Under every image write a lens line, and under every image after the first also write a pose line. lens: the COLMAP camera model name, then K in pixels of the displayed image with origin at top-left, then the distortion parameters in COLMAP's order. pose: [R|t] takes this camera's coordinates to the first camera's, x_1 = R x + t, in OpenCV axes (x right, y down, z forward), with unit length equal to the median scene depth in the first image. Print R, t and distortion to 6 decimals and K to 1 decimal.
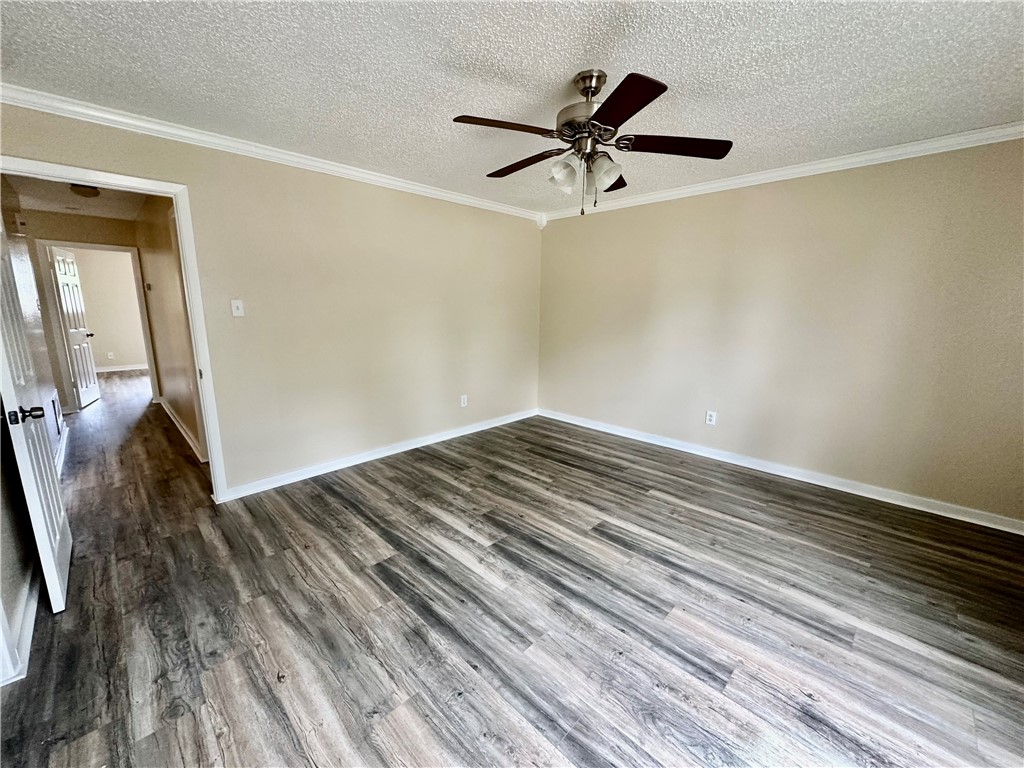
lens RADIAL K [[411.0, 0, 510.7], [0, 411.0, 383.8], [0, 0, 1]] dist [-0.005731, 0.001155]
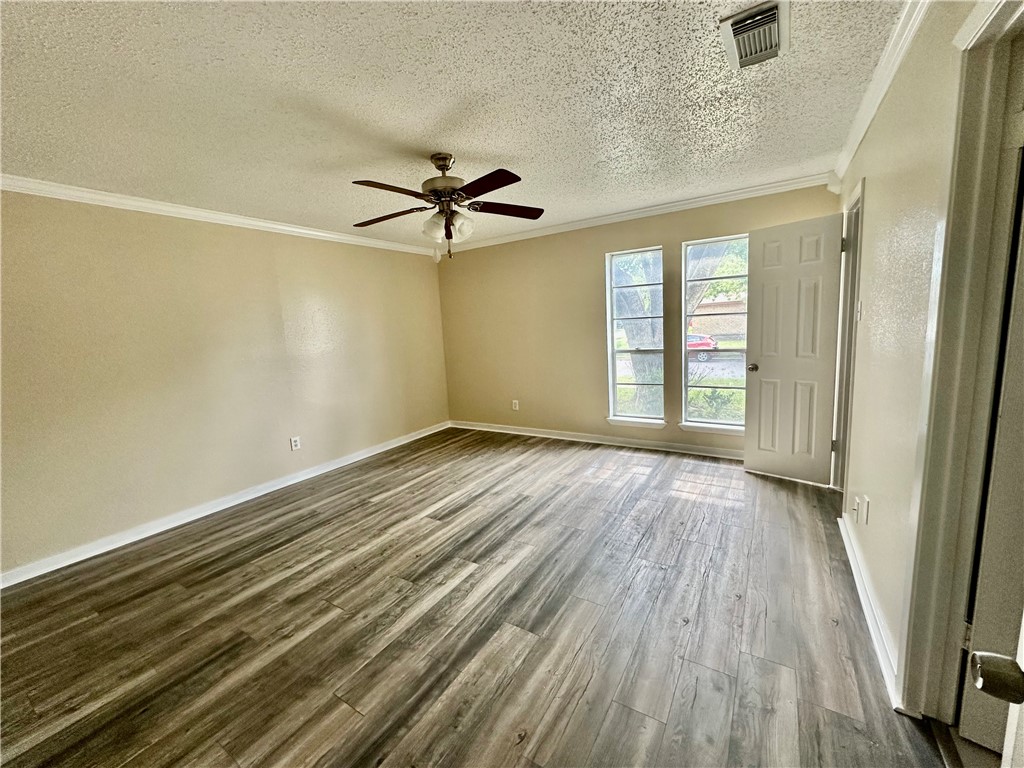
lens RADIAL K [[411.0, 0, 513.8], [0, 411.0, 382.4], [0, 0, 1]] dist [-0.005731, 0.001155]
pose [[-0.220459, -0.127320, 0.967051, -0.869058], [0.239620, 0.953992, 0.180227, -0.166931], [-0.945505, 0.271457, -0.179808, 0.857379]]
